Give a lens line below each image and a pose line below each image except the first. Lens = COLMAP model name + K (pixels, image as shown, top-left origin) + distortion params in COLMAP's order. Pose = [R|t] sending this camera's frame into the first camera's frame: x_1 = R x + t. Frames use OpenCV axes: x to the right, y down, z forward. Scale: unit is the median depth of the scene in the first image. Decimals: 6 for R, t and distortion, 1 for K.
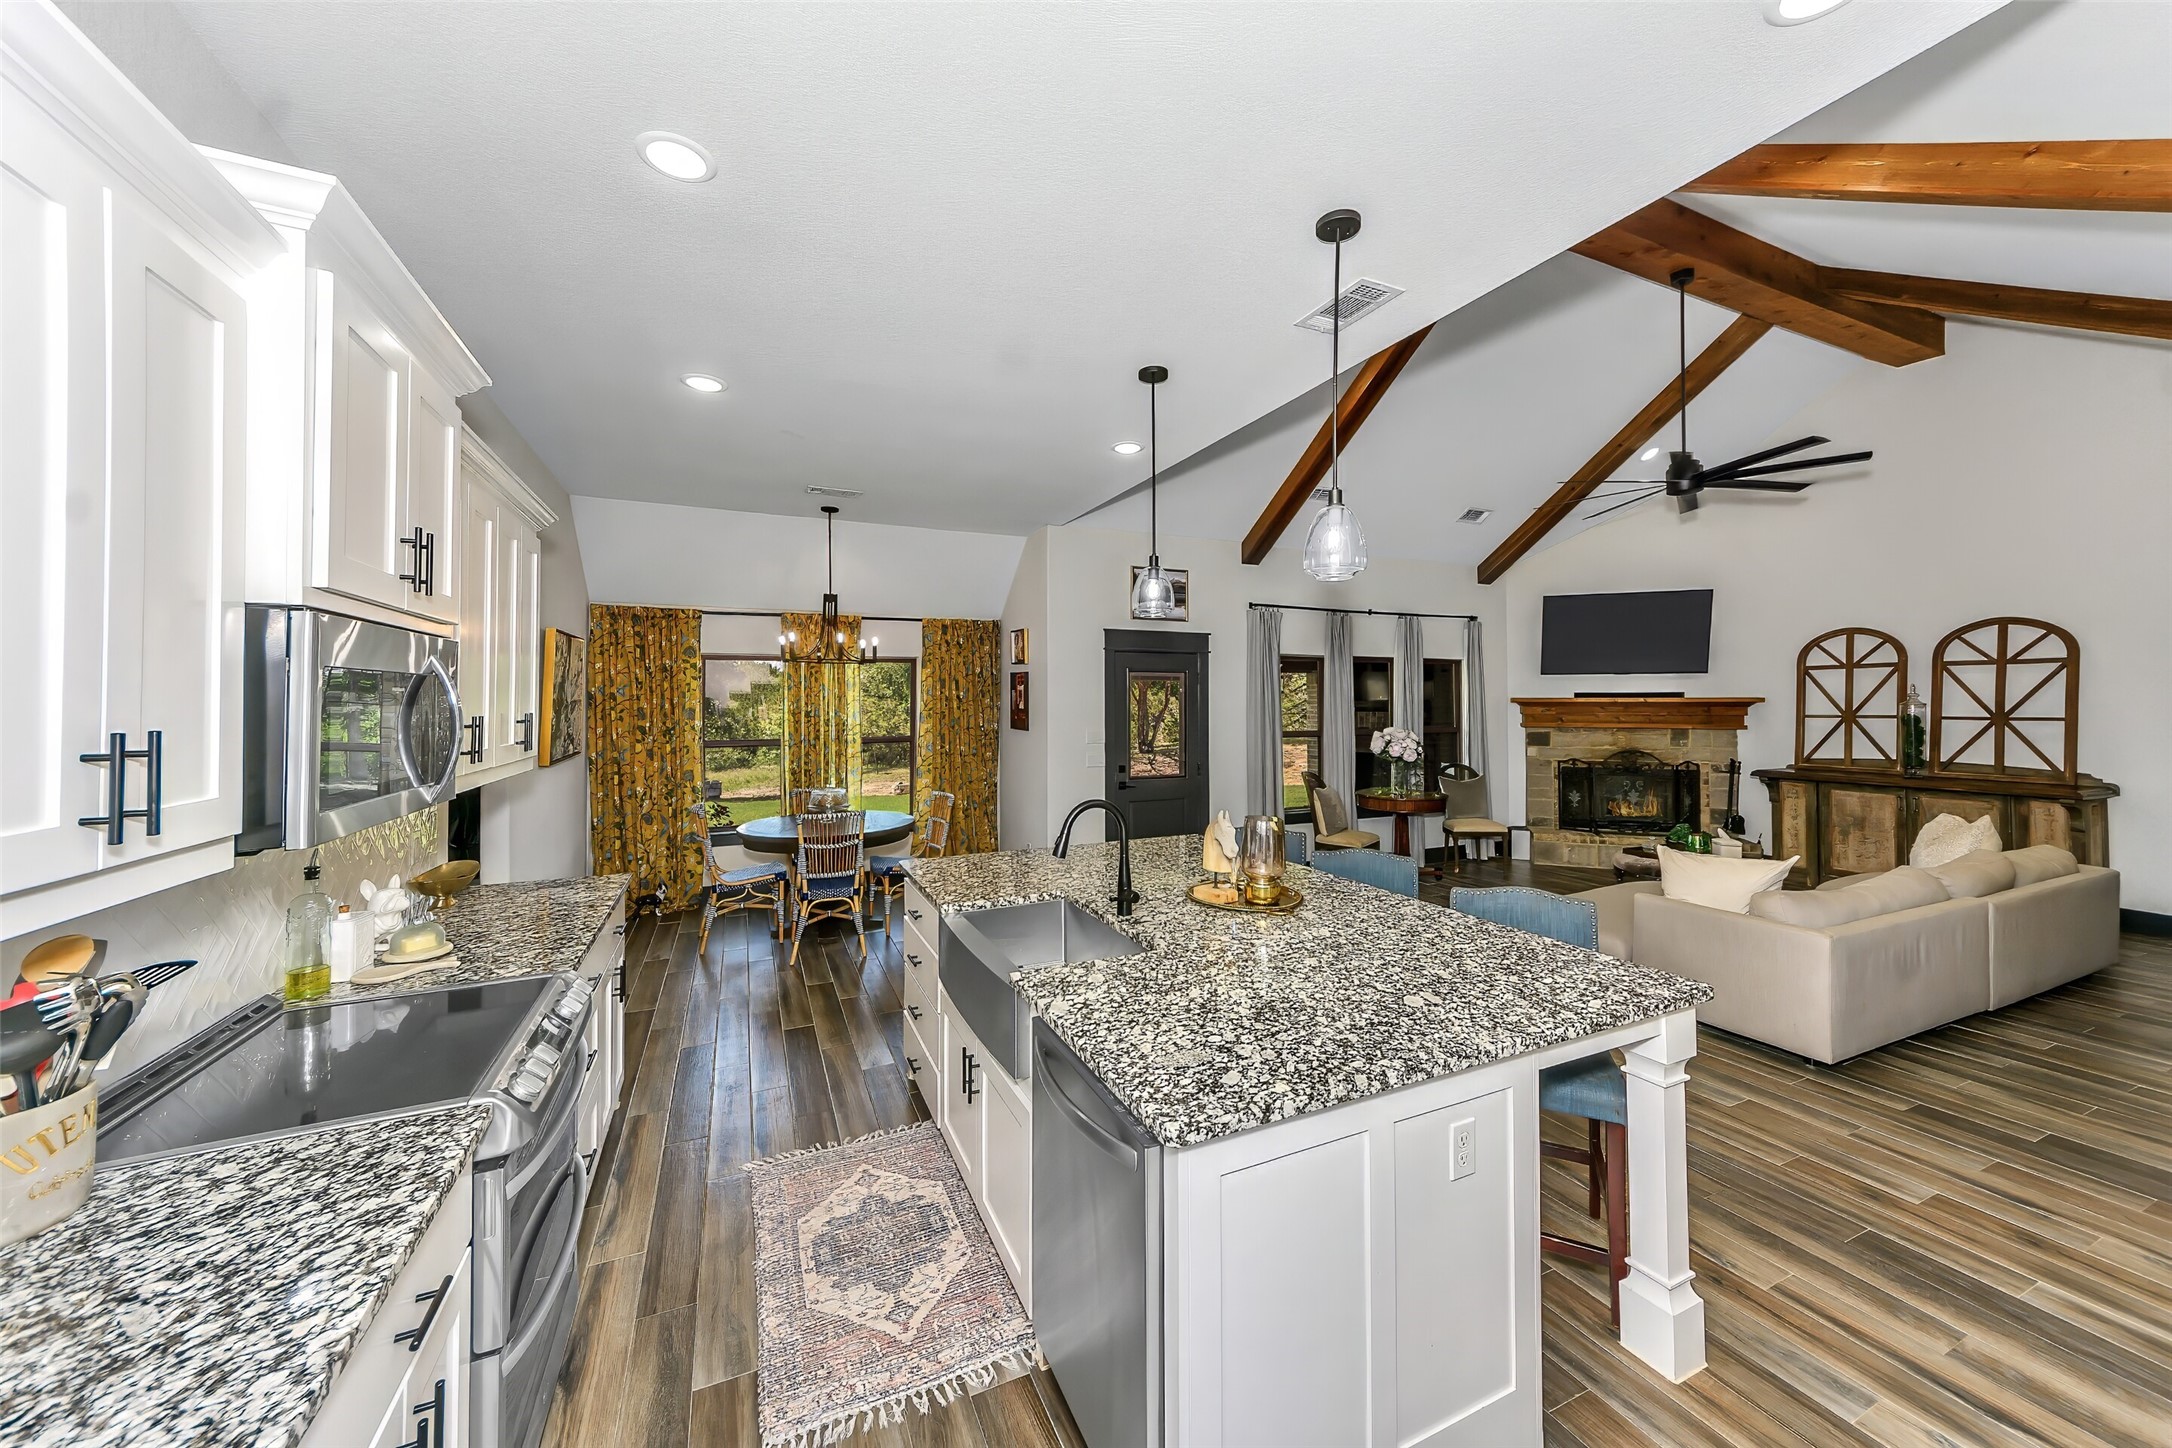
lens RADIAL K [[790.6, 0, 1103.7], [0, 790.6, 689.5], [0, 0, 1]] dist [-0.038513, 0.009741]
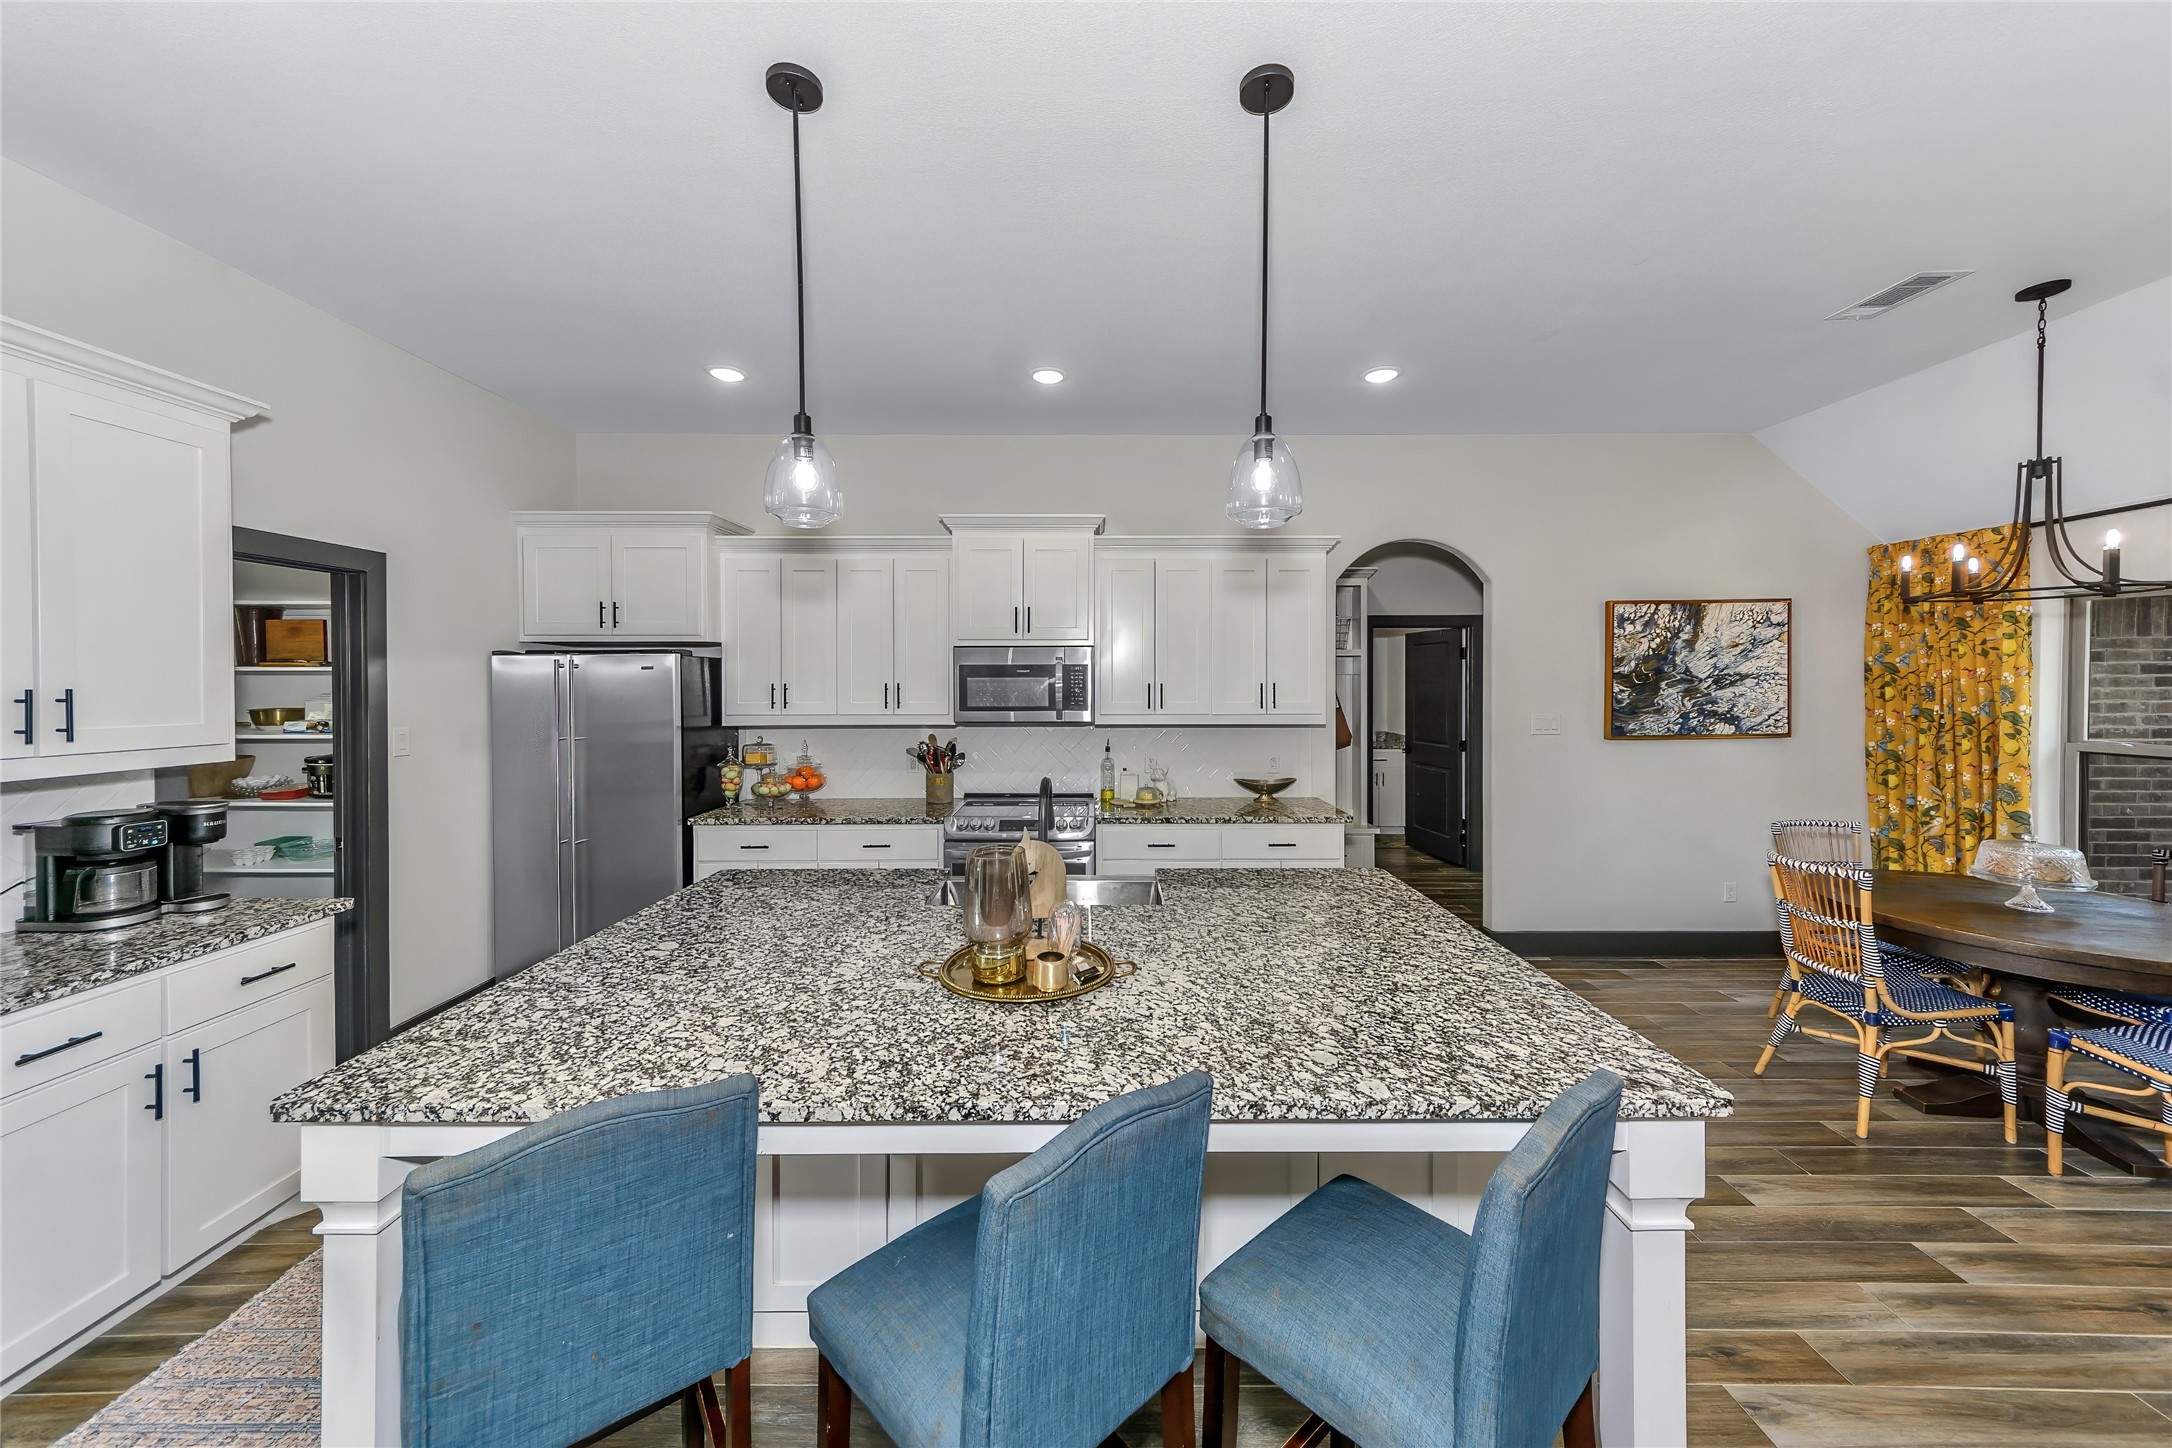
lens RADIAL K [[793.9, 0, 1120.2], [0, 793.9, 694.8], [0, 0, 1]] dist [-0.001684, -0.000365]
pose [[-0.415903, 0.023118, -0.909115, 0.361612], [0.017737, 0.999693, 0.017307, 0.008360], [0.909236, -0.008927, -0.416186, 0.647002]]
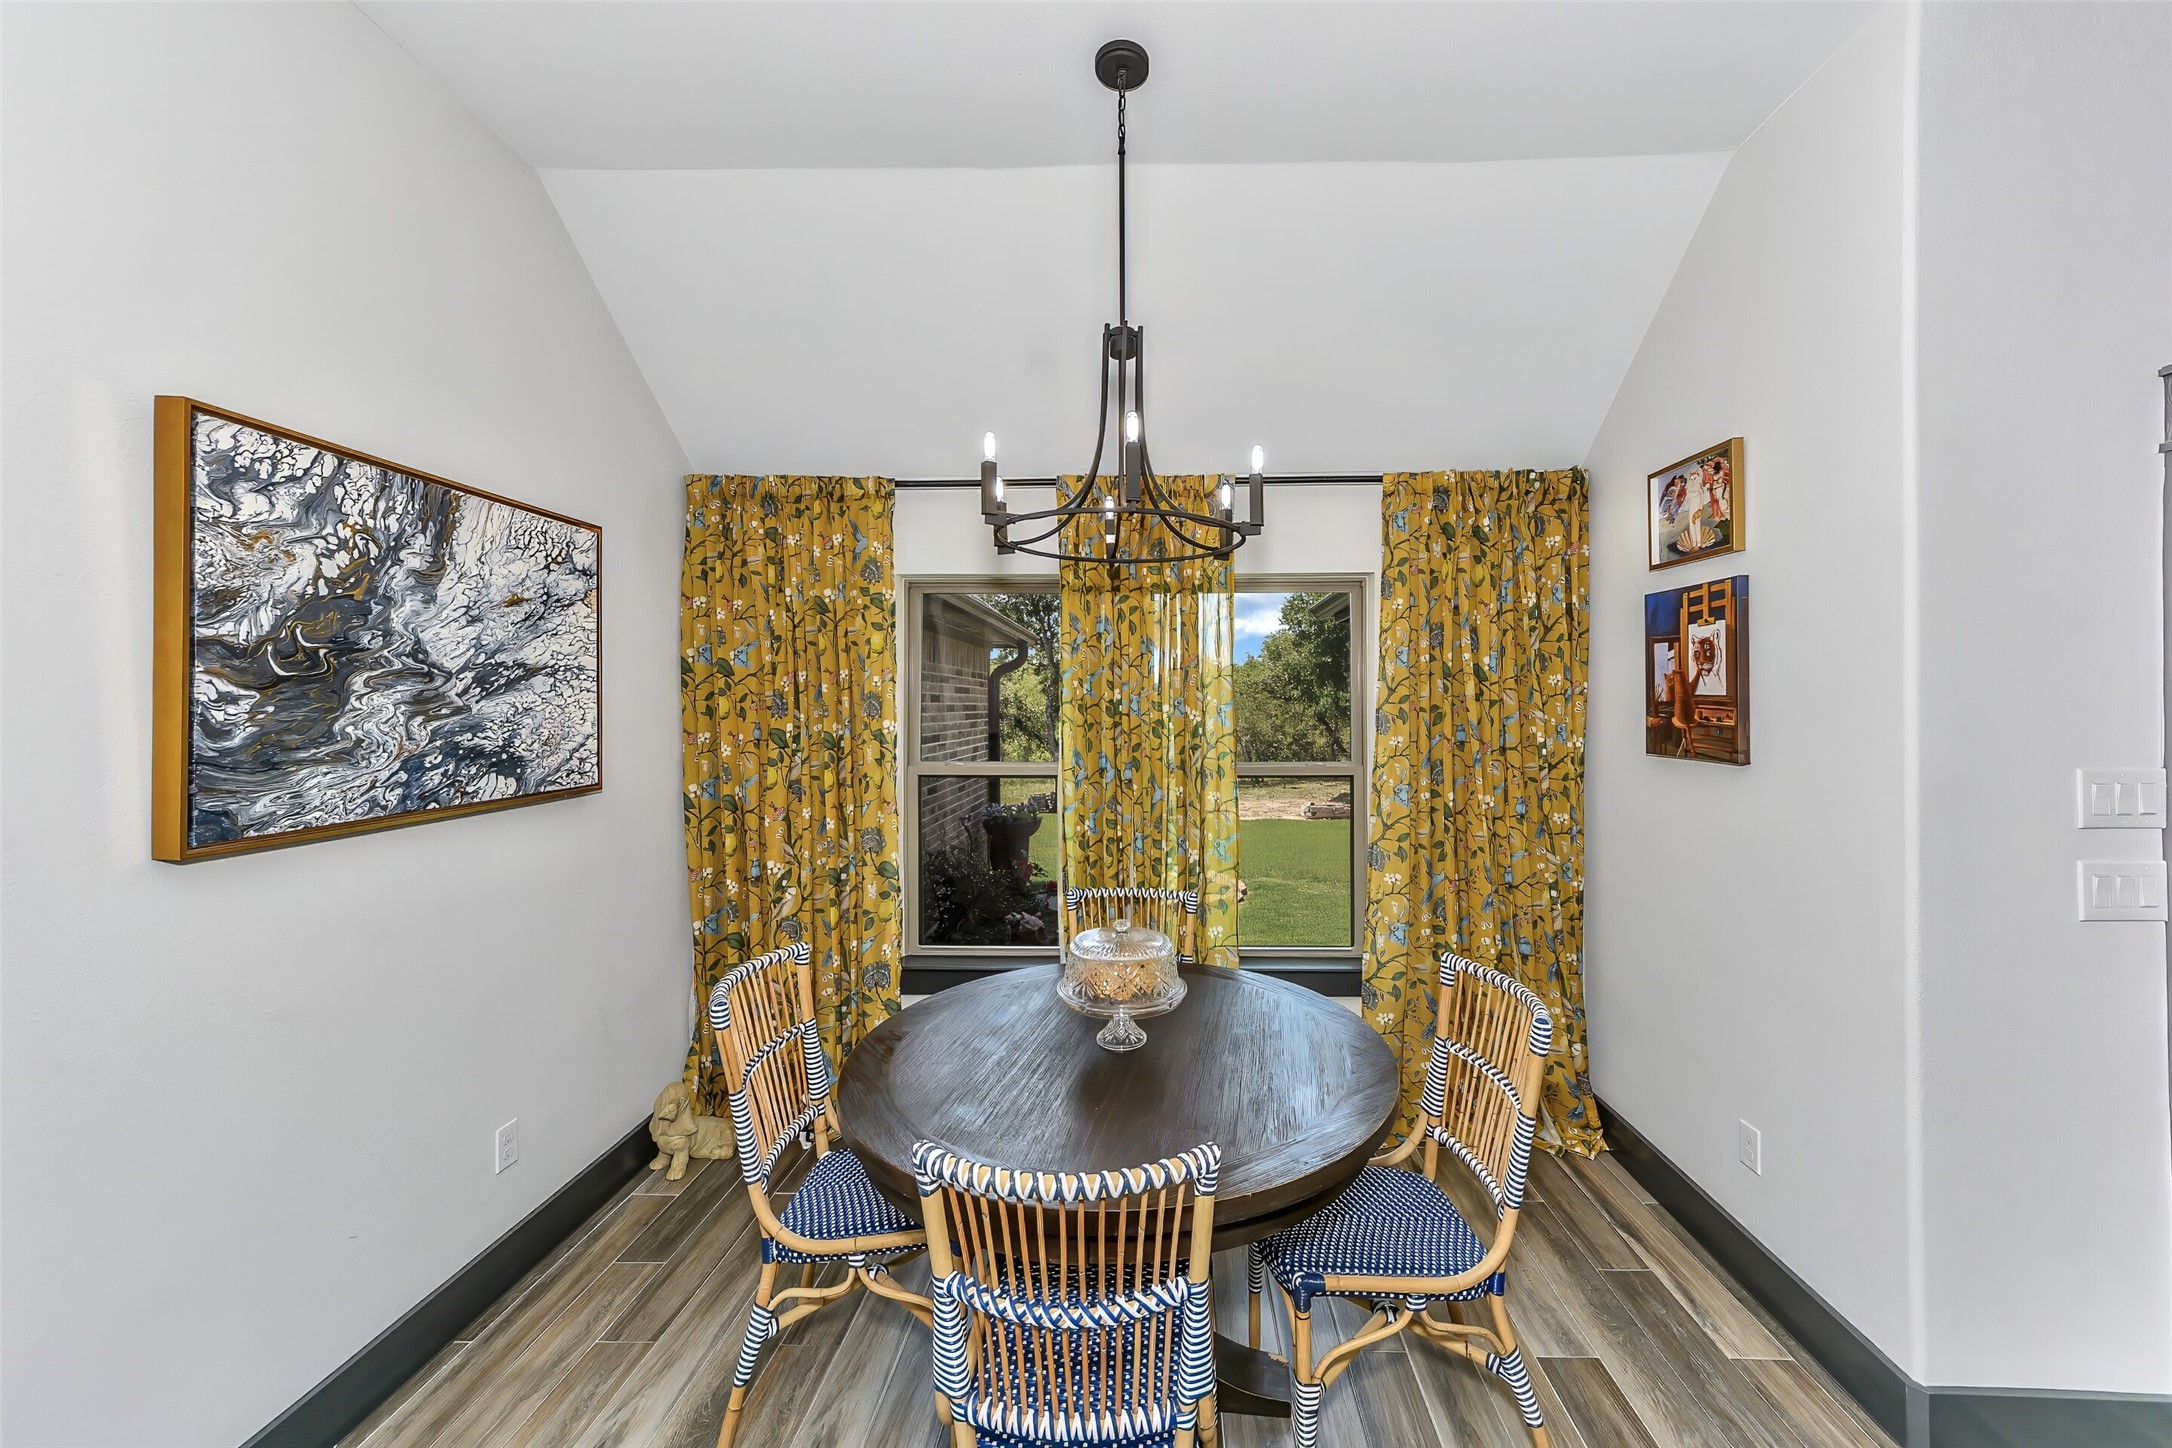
lens RADIAL K [[793.9, 0, 1120.2], [0, 793.9, 694.8], [0, 0, 1]] dist [-0.001684, -0.000365]
pose [[0.888716, -0.002635, -0.458450, -0.193173], [0.002887, 0.999996, -0.000149, 0.026620], [0.458448, -0.001191, 0.888720, 0.680444]]
